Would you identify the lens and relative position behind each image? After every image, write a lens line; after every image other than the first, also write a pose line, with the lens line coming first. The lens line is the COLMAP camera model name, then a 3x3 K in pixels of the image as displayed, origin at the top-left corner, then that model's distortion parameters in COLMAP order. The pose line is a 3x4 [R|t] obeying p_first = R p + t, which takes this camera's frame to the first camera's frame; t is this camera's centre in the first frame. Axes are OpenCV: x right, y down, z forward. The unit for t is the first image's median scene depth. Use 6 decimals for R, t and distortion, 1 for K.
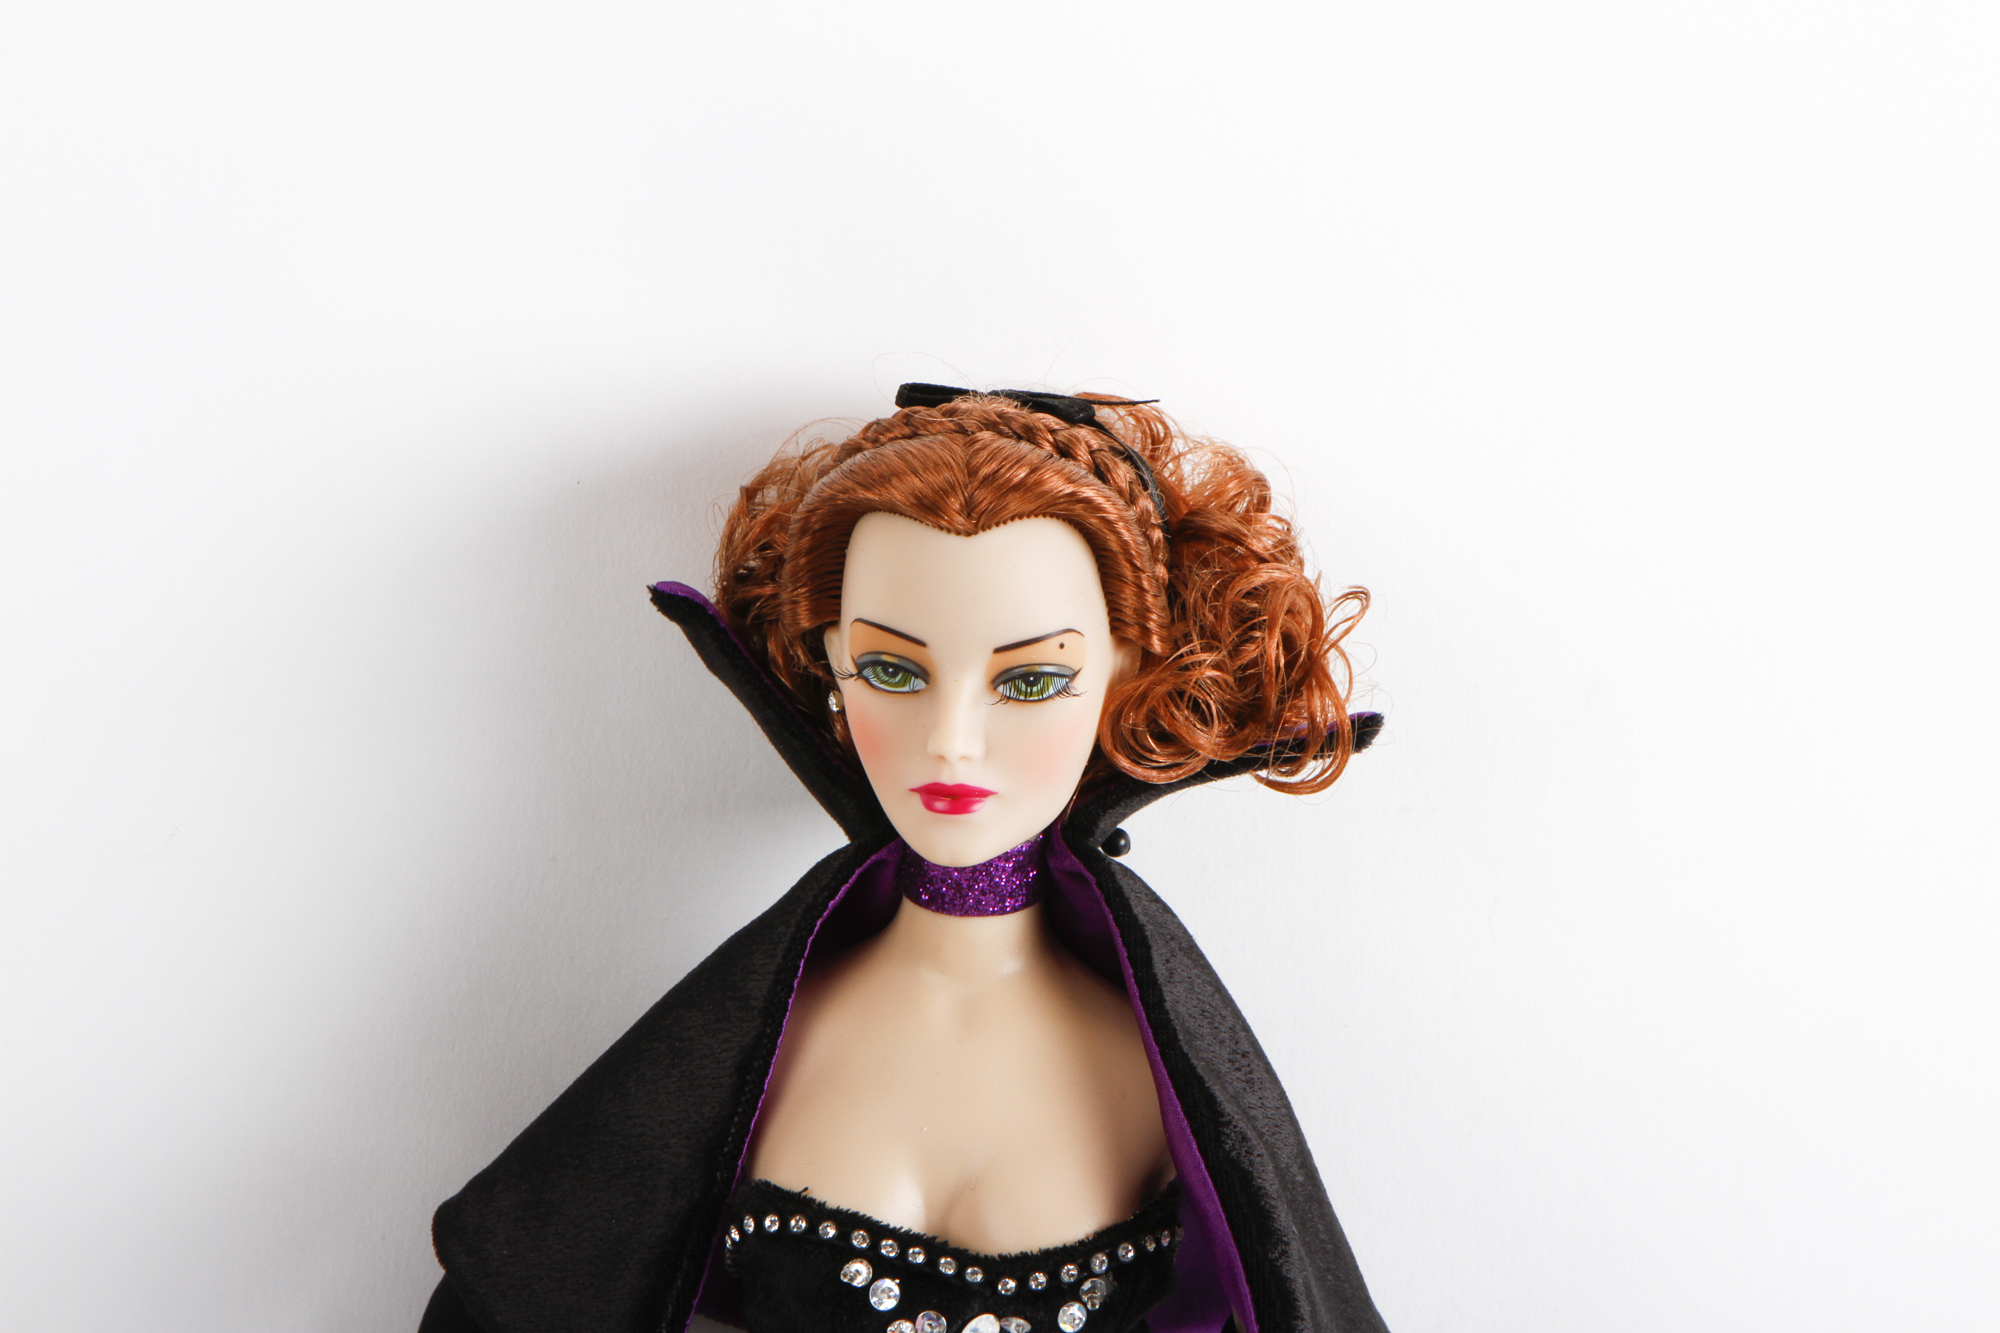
lens RADIAL K [[6542.2, 0, 999.5], [0, 6542.2, 666.1], [0, 0, 1]] dist [0.350855, 0.000000]
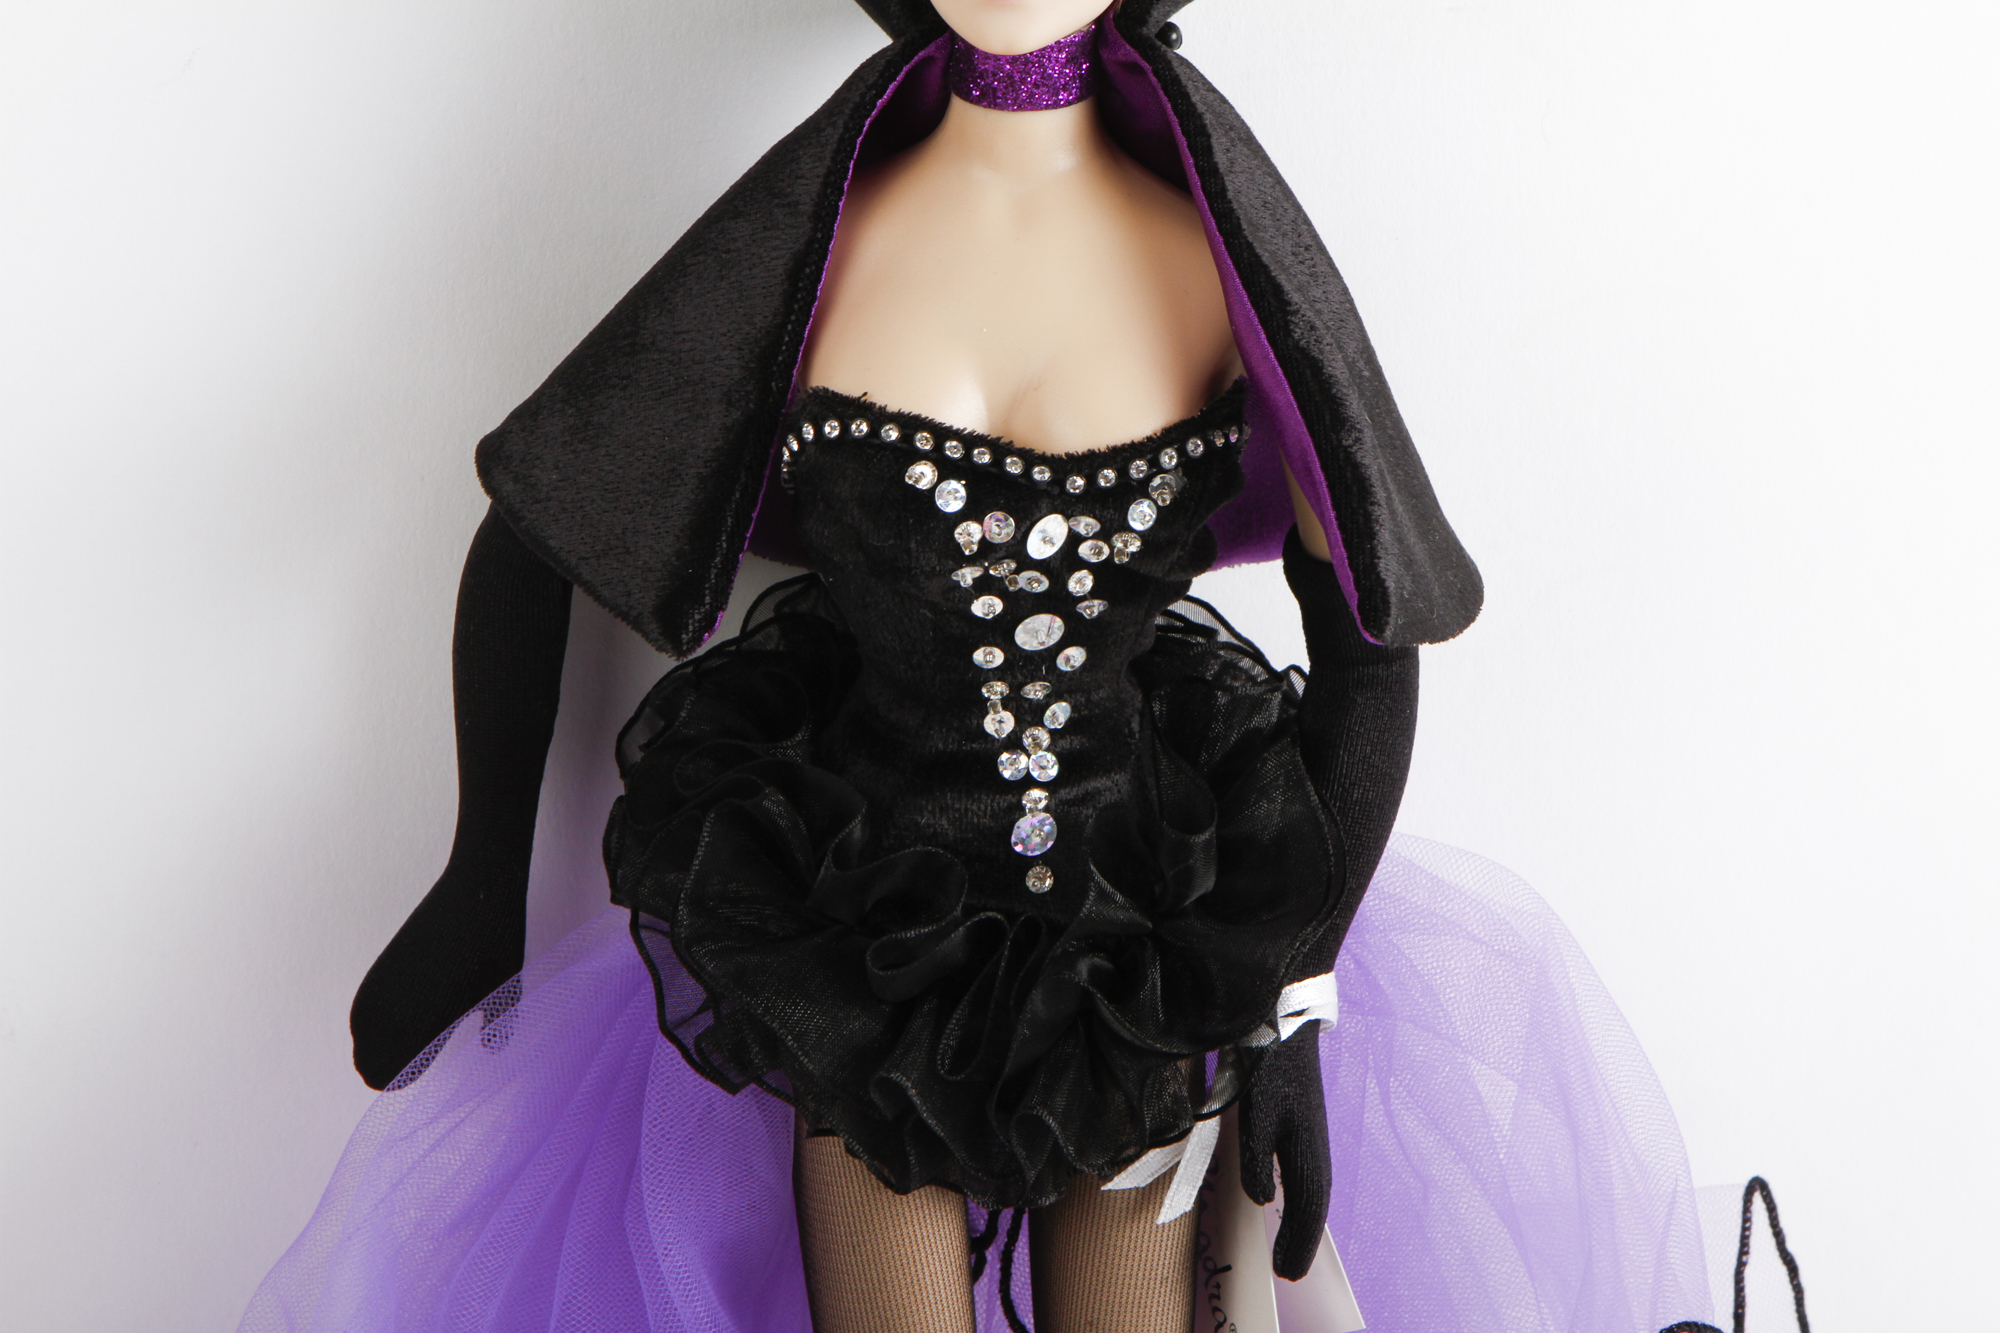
lens RADIAL K [[6542.2, 0, 995.2], [0, 6542.2, 669.4], [0, 0, 1]] dist [0.350855, 0.000000]
pose [[0.999269, -0.032402, 0.020278, -0.031012], [0.030959, 0.997217, 0.067827, 0.054745], [-0.022420, -0.067150, 0.997491, 0.025243]]
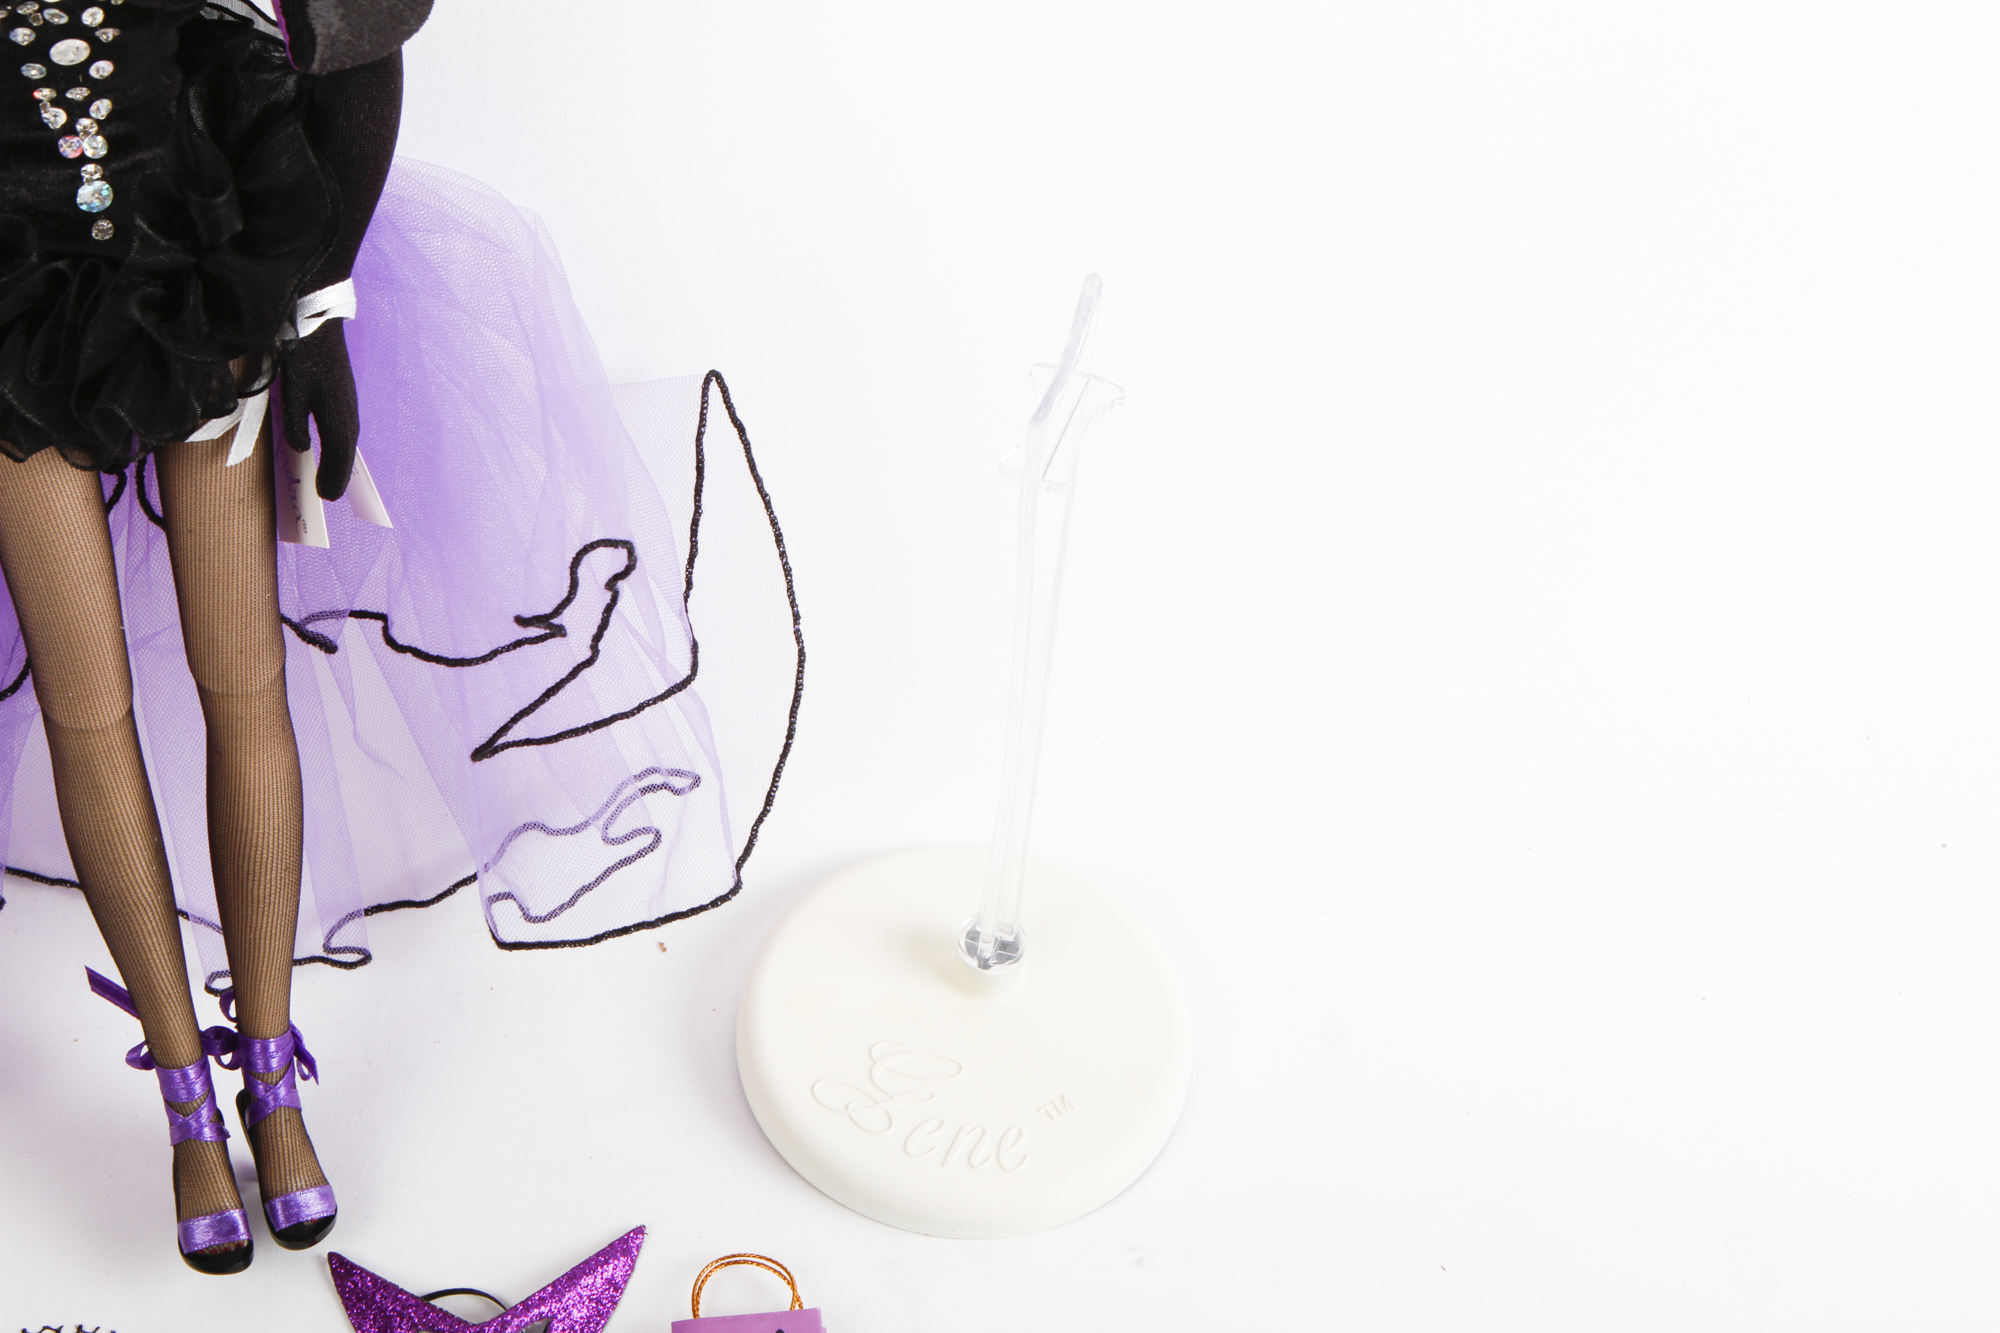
lens RADIAL K [[3403.8, 0, 1004.4], [0, 3403.8, 666.3], [0, 0, 1]] dist [-0.071003, 0.000000]
pose [[0.993064, -0.064887, 0.098046, 0.102926], [0.027444, 0.938811, 0.343336, 0.008653], [-0.114325, -0.338264, 0.934081, 0.336350]]
